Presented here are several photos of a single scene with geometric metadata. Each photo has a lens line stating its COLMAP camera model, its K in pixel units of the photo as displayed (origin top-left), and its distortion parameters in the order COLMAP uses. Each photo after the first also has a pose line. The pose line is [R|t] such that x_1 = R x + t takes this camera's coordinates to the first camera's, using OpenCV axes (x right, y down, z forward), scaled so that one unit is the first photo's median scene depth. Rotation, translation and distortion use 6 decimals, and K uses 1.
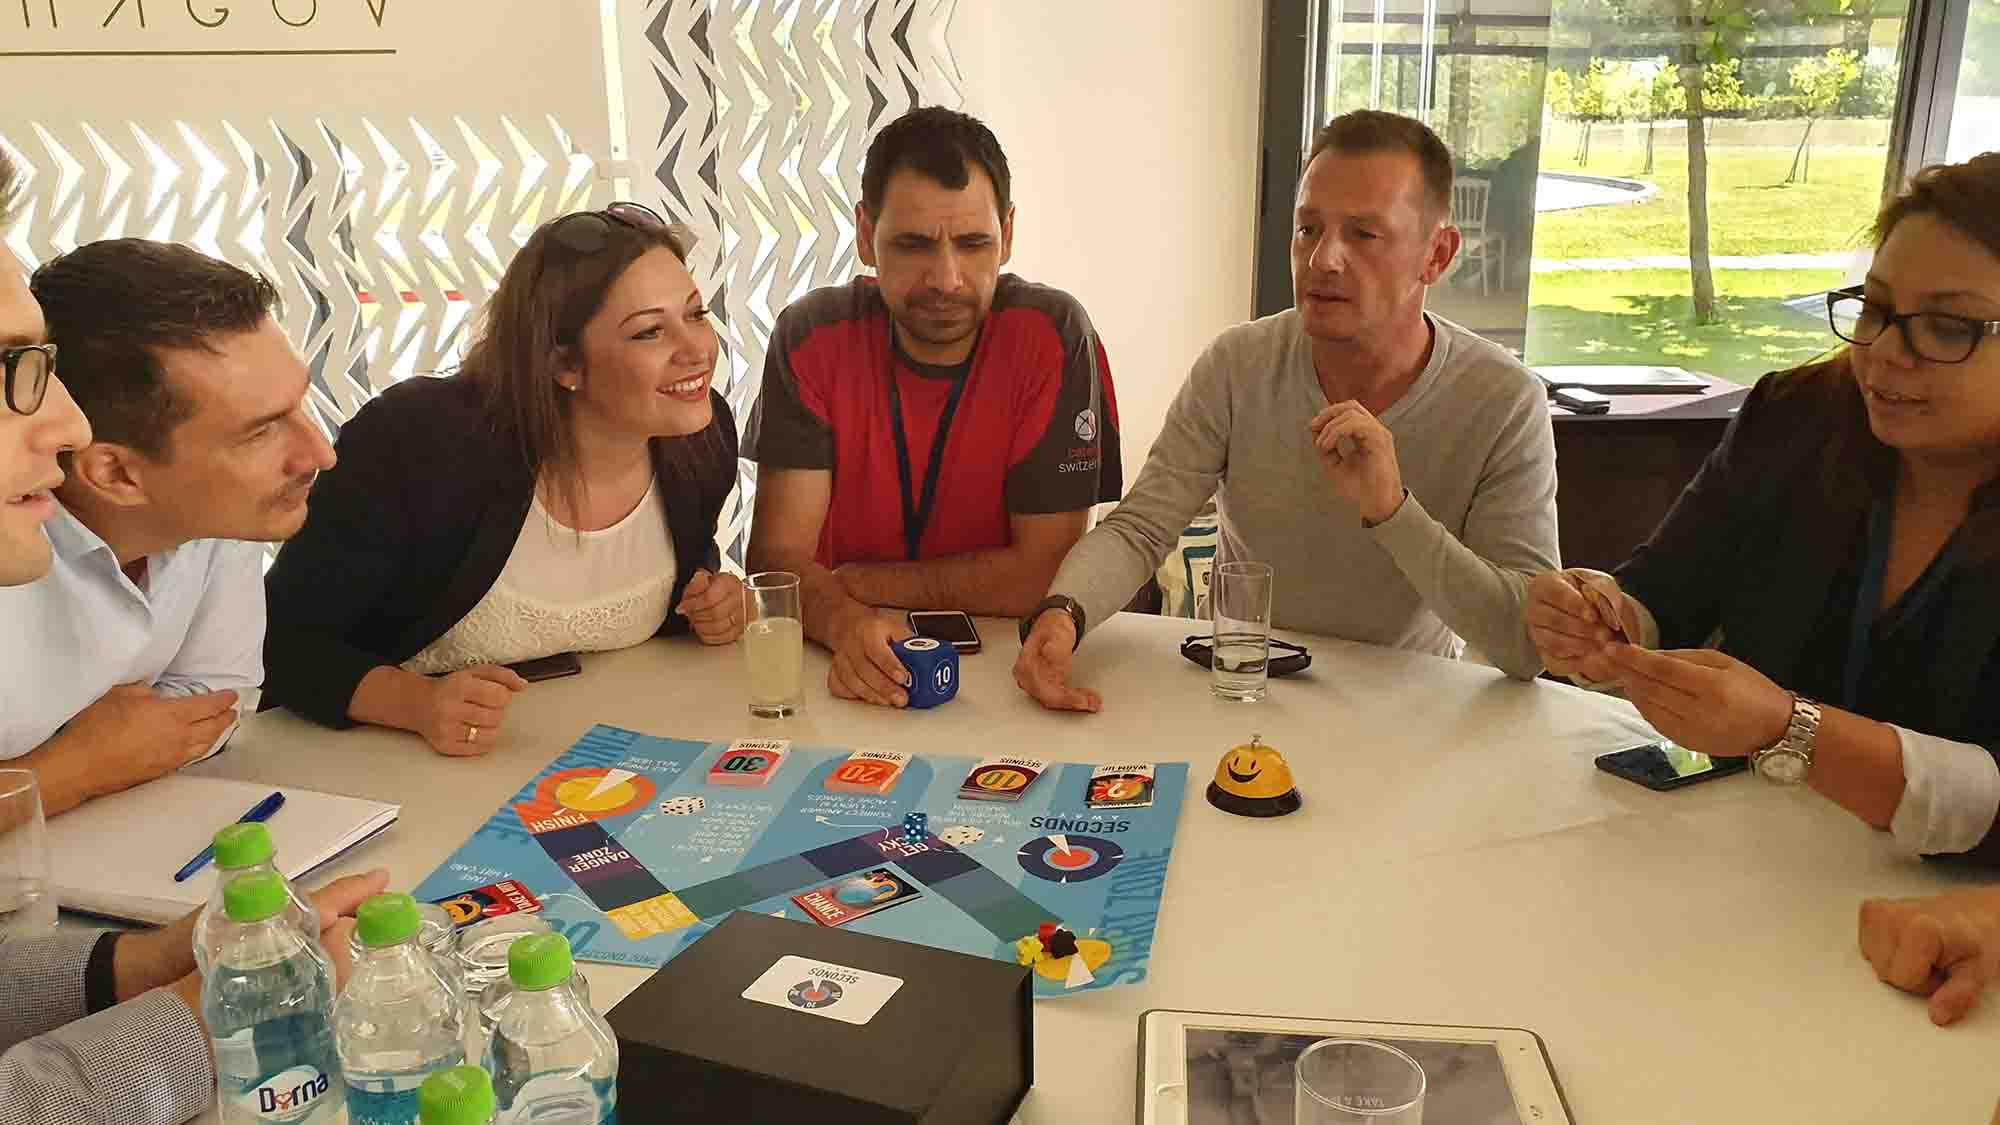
lens RADIAL K [[1799.4, 0, 1000.0], [0, 1799.4, 562.5], [0, 0, 1]] dist [0.001535, 0.119509]
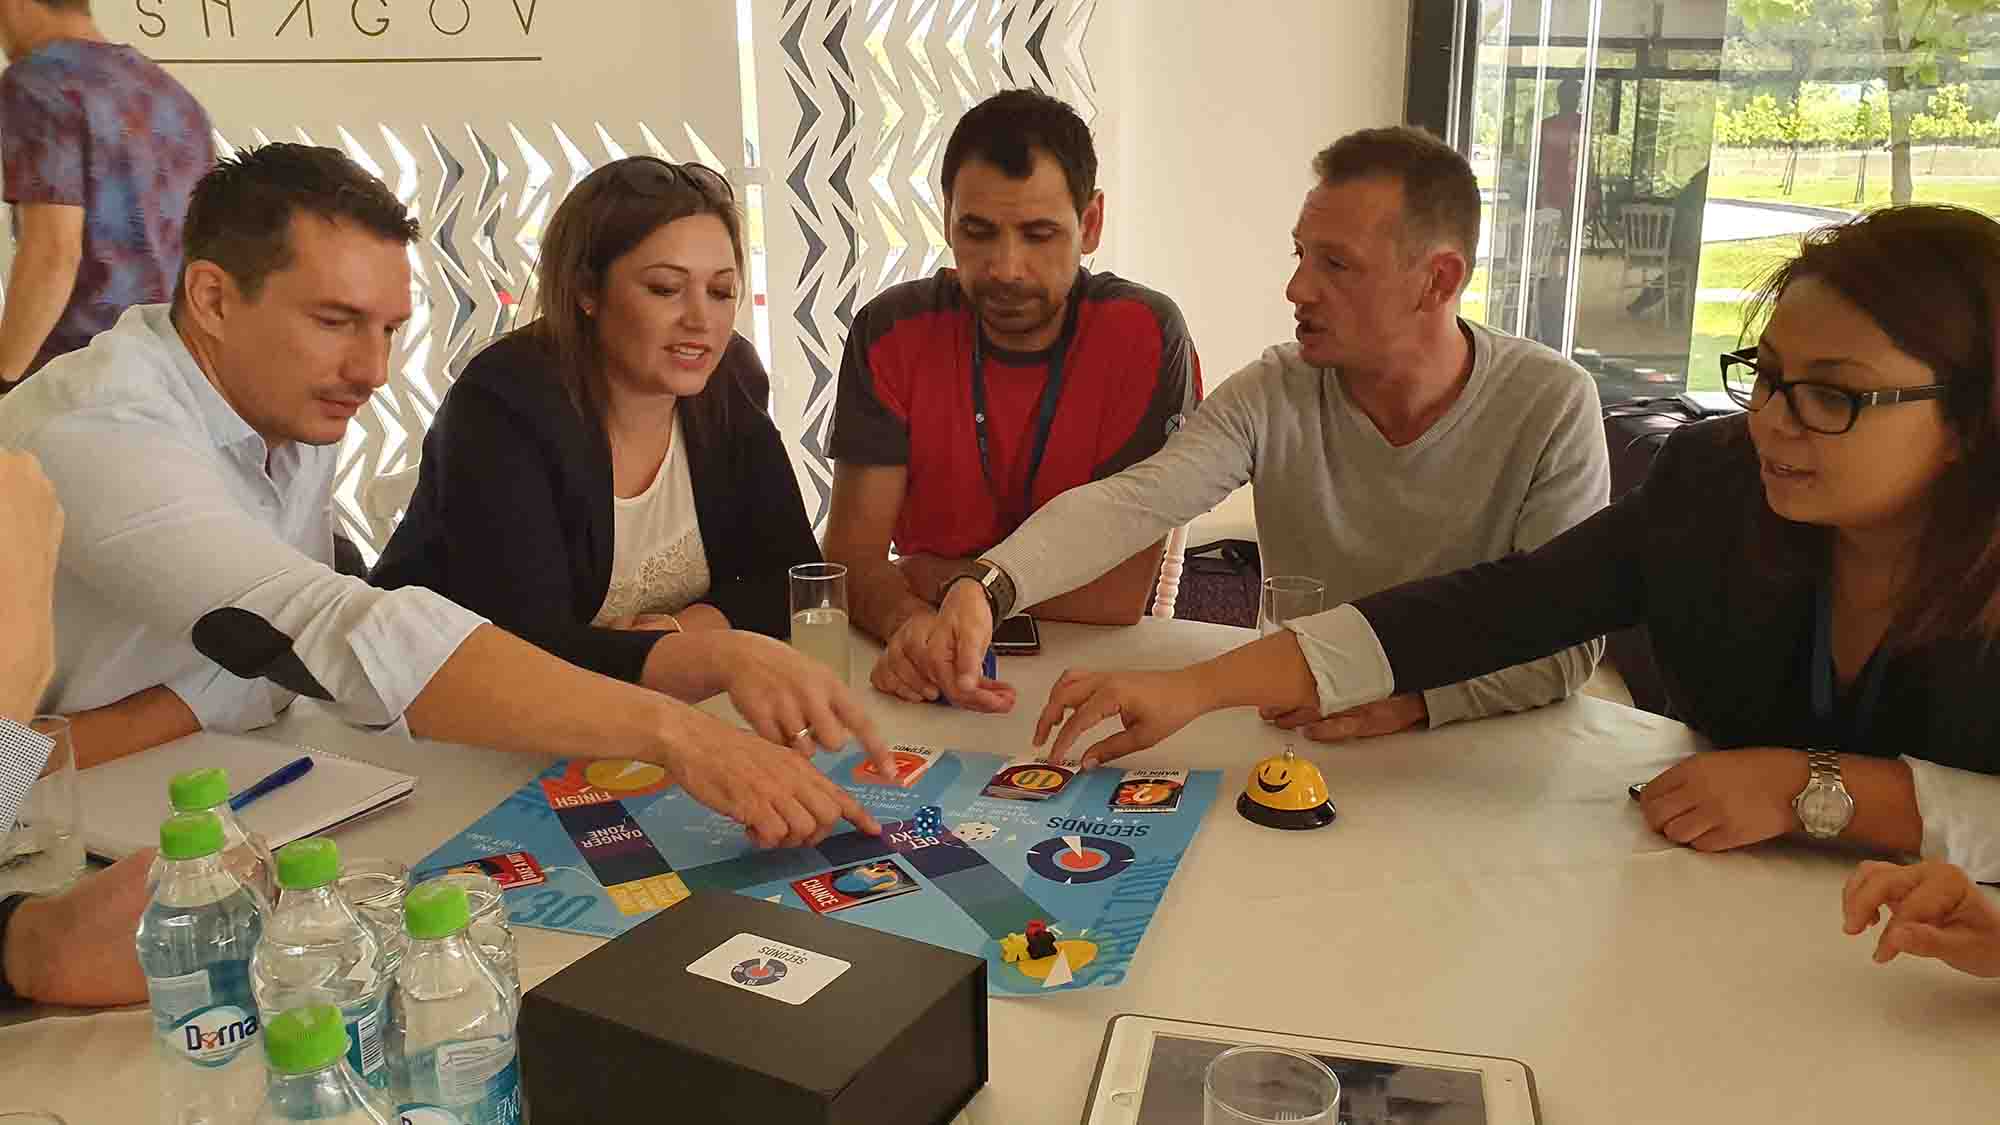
lens RADIAL K [[1799.4, 0, 1000.0], [0, 1799.4, 562.5], [0, 0, 1]] dist [0.001535, 0.119509]
pose [[0.992514, 0.035032, -0.116999, 0.101033], [-0.037572, 0.999102, -0.019578, 0.025171], [0.116208, 0.023827, 0.992939, 0.033590]]
